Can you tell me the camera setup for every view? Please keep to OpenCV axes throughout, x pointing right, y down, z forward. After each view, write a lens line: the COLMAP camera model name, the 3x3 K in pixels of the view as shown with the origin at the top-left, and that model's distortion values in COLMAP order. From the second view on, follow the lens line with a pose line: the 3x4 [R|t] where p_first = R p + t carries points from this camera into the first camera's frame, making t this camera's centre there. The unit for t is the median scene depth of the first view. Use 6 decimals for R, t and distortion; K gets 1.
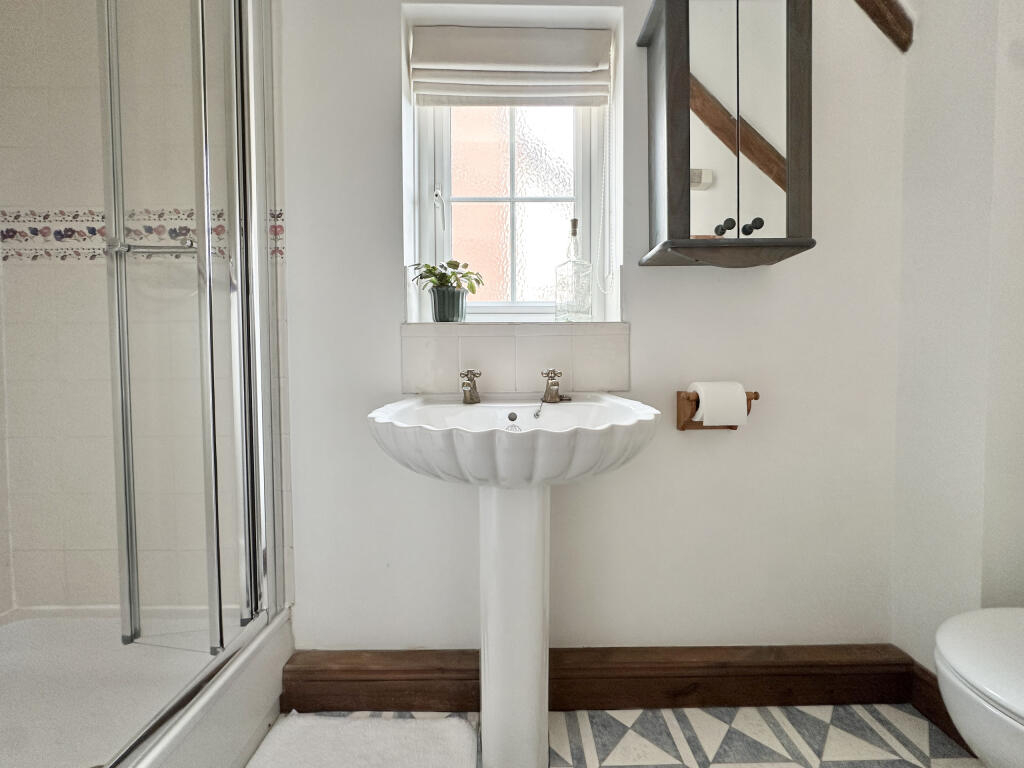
lens RADIAL K [[419.2, 0, 514.1], [0, 419.2, 382.4], [0, 0, 1]] dist [-0.006774, 0.001241]
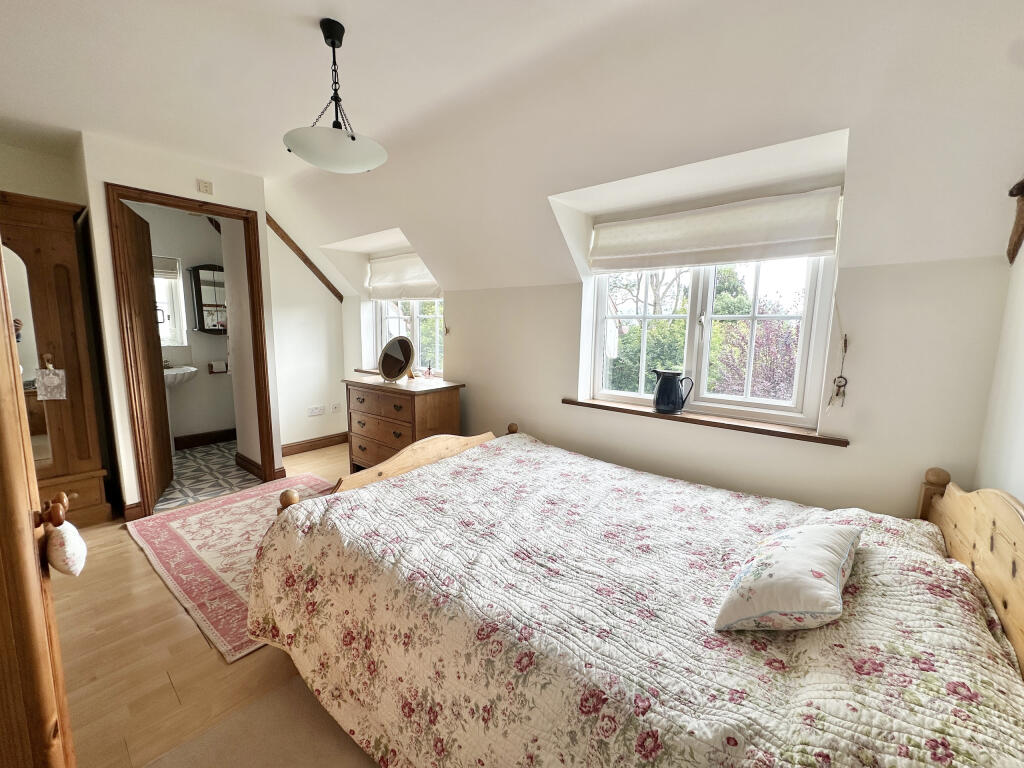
lens RADIAL K [[419.2, 0, 512.2], [0, 419.2, 382.1], [0, 0, 1]] dist [-0.006774, 0.001241]
pose [[0.624524, -0.078879, 0.777012, -0.858733], [-0.007218, 0.994261, 0.106735, -0.242041], [-0.780972, -0.072267, 0.620371, -3.590076]]
